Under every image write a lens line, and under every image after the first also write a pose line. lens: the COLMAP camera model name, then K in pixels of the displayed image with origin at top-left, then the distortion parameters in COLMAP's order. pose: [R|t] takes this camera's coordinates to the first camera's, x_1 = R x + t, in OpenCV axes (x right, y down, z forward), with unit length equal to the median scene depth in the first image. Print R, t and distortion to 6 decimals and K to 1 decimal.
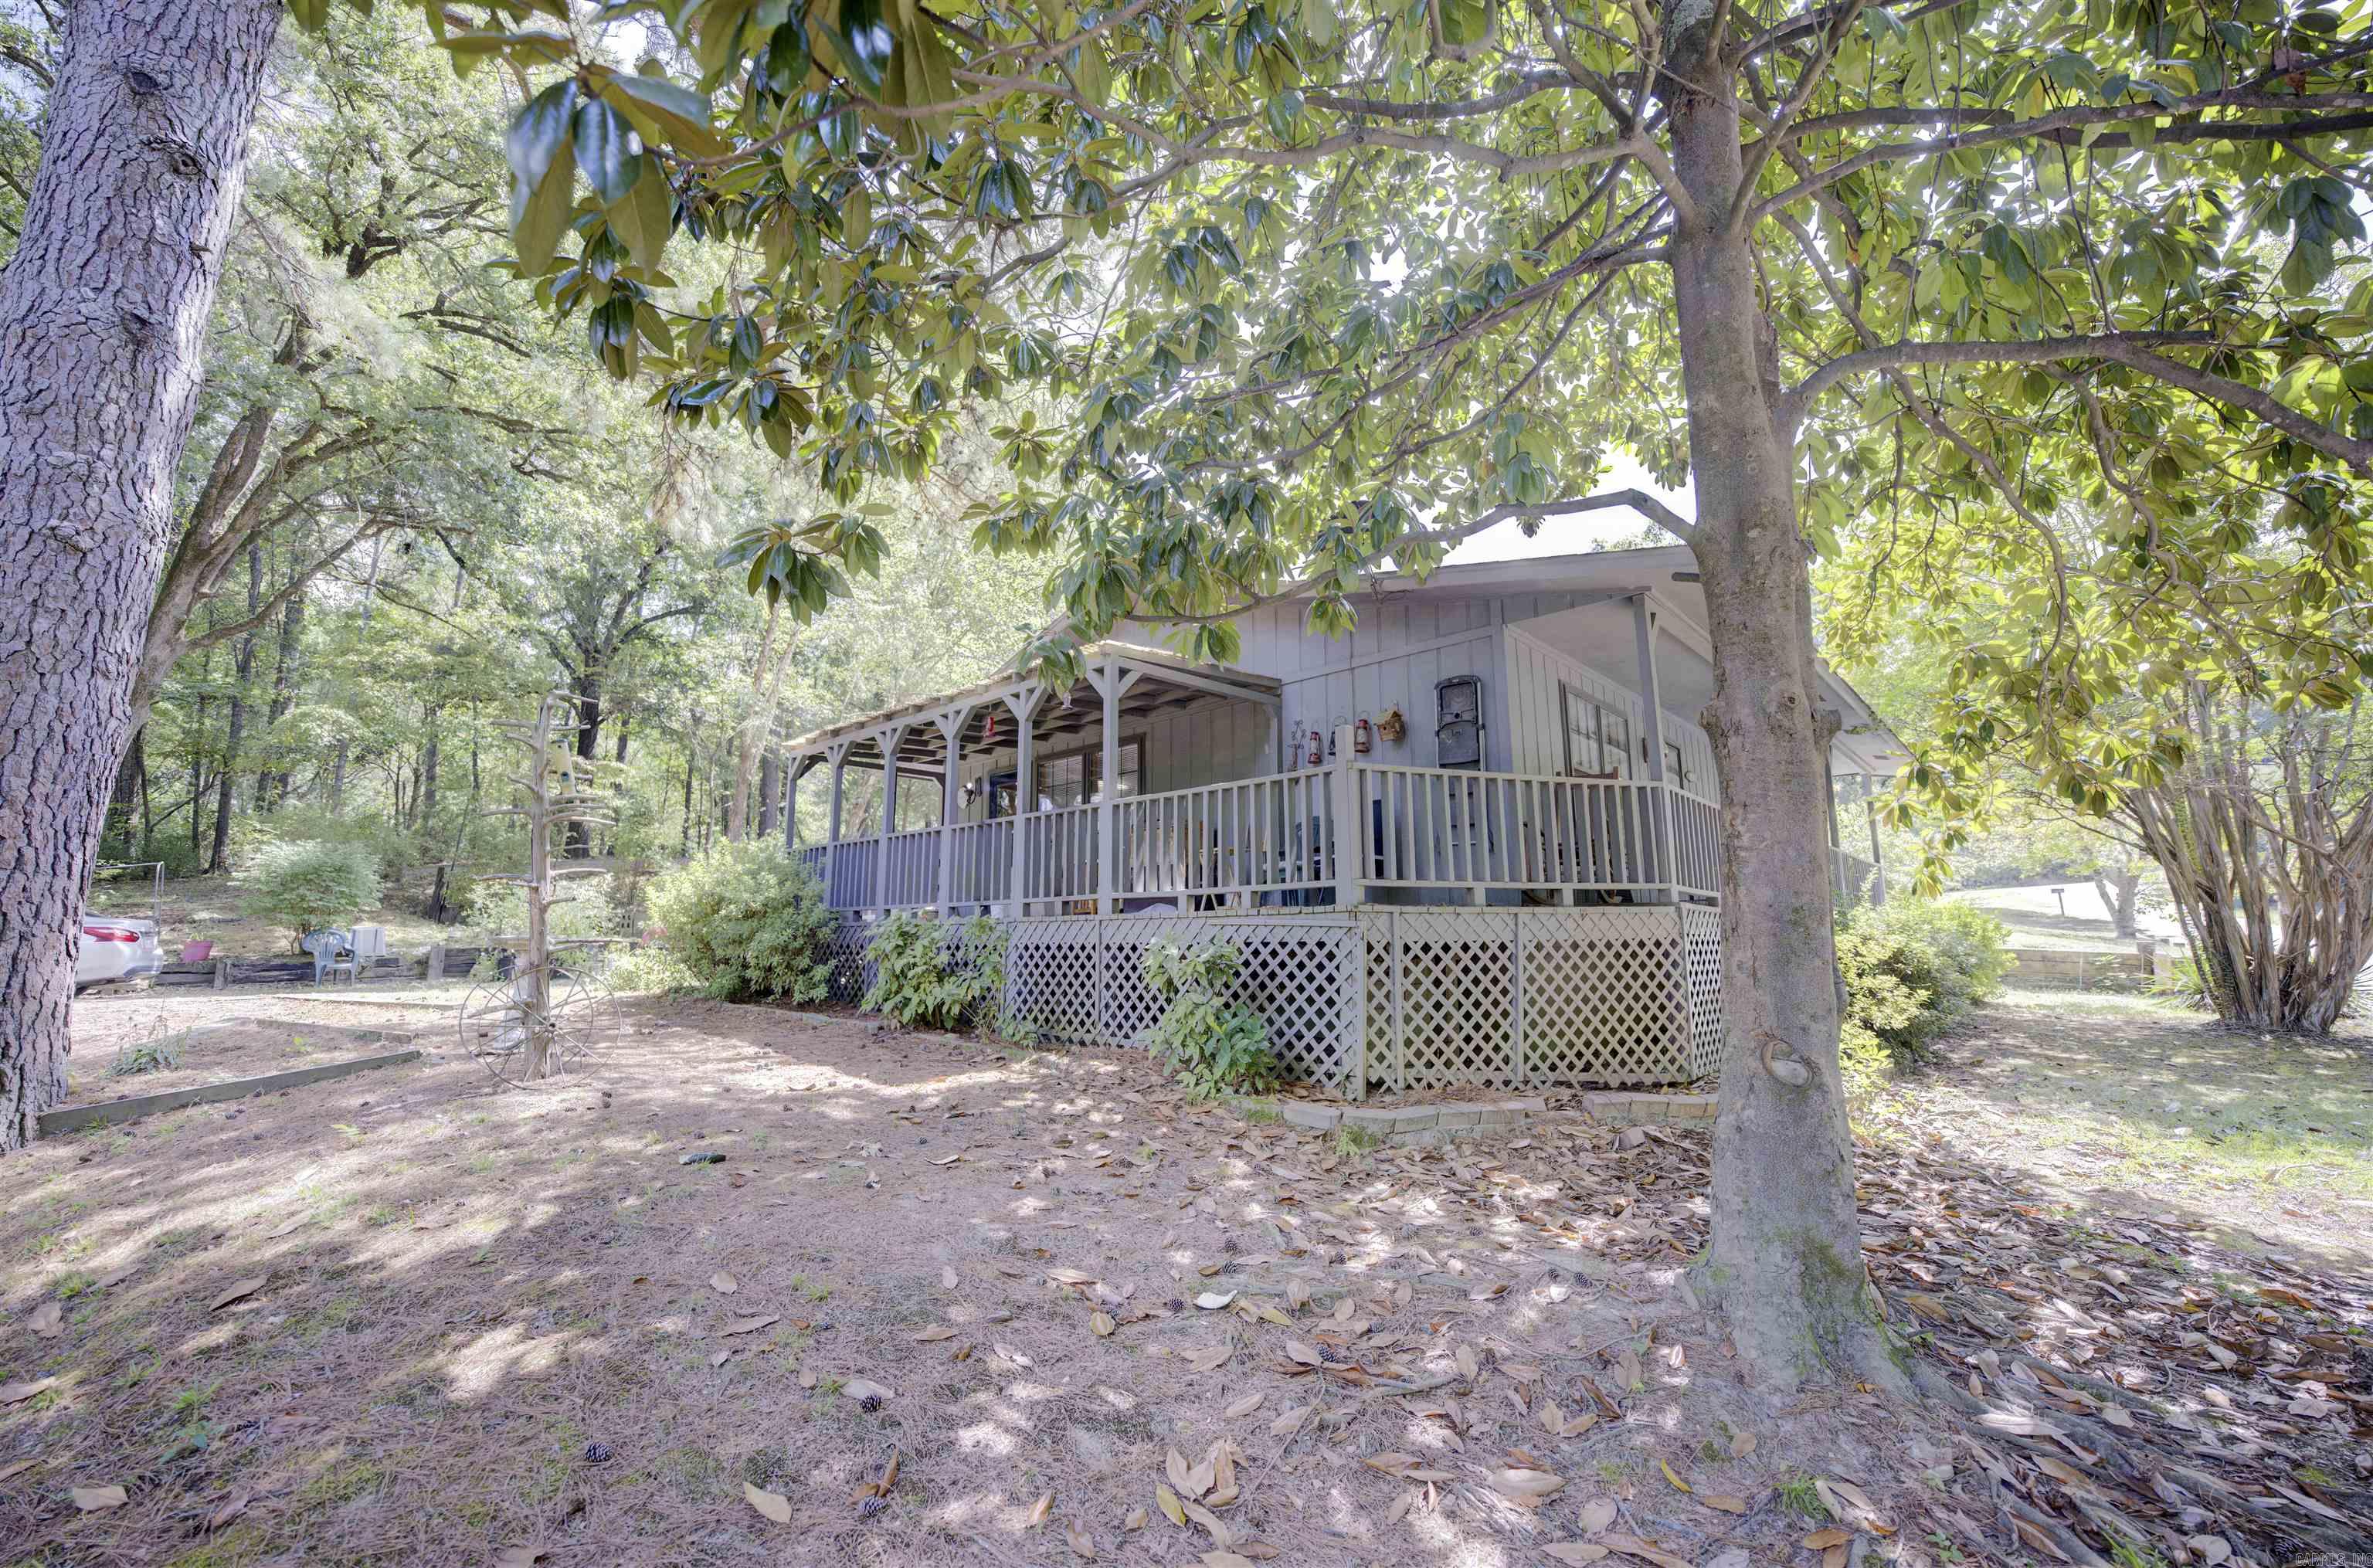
lens RADIAL K [[955.5, 0, 1183.0], [0, 955.5, 818.4], [0, 0, 1]] dist [-0.022110, 0.000471]
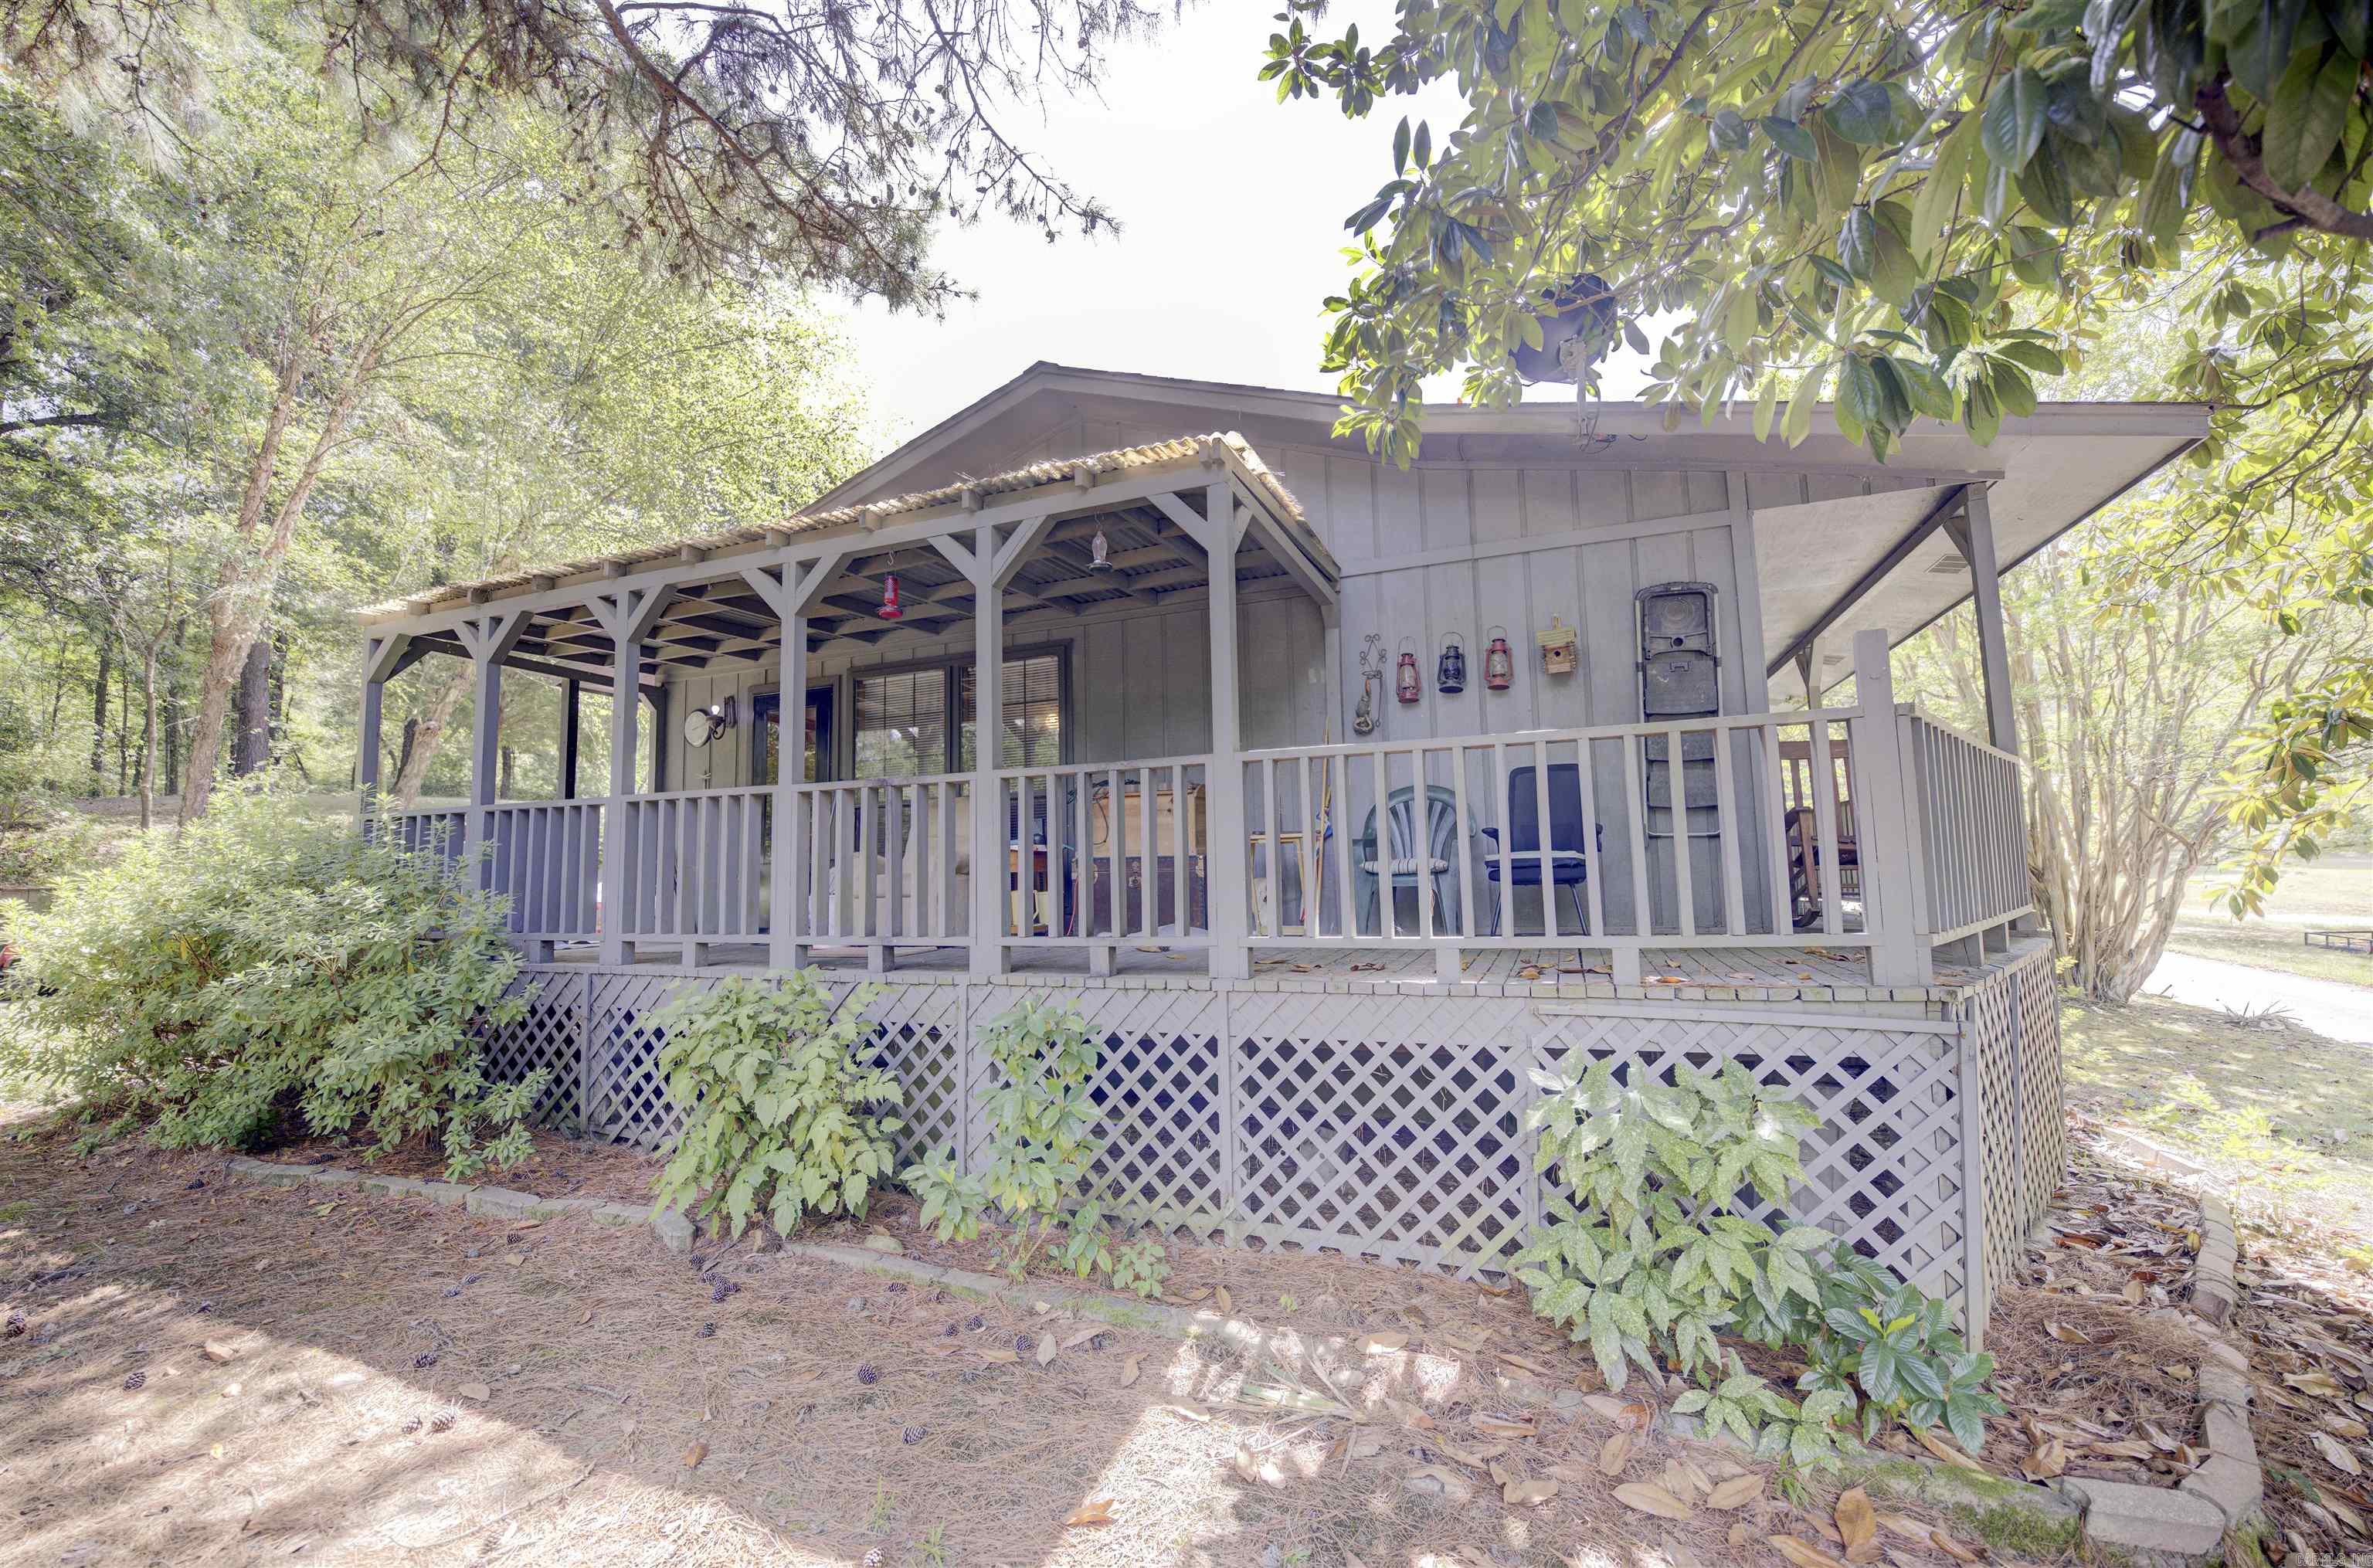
lens RADIAL K [[955.5, 0, 1183.0], [0, 955.5, 818.4], [0, 0, 1]] dist [-0.022110, 0.000471]
pose [[0.927565, 0.010234, 0.373521, -0.204954], [-0.031712, 0.998174, 0.051402, -0.006523], [-0.372313, -0.059524, 0.926196, 0.381884]]
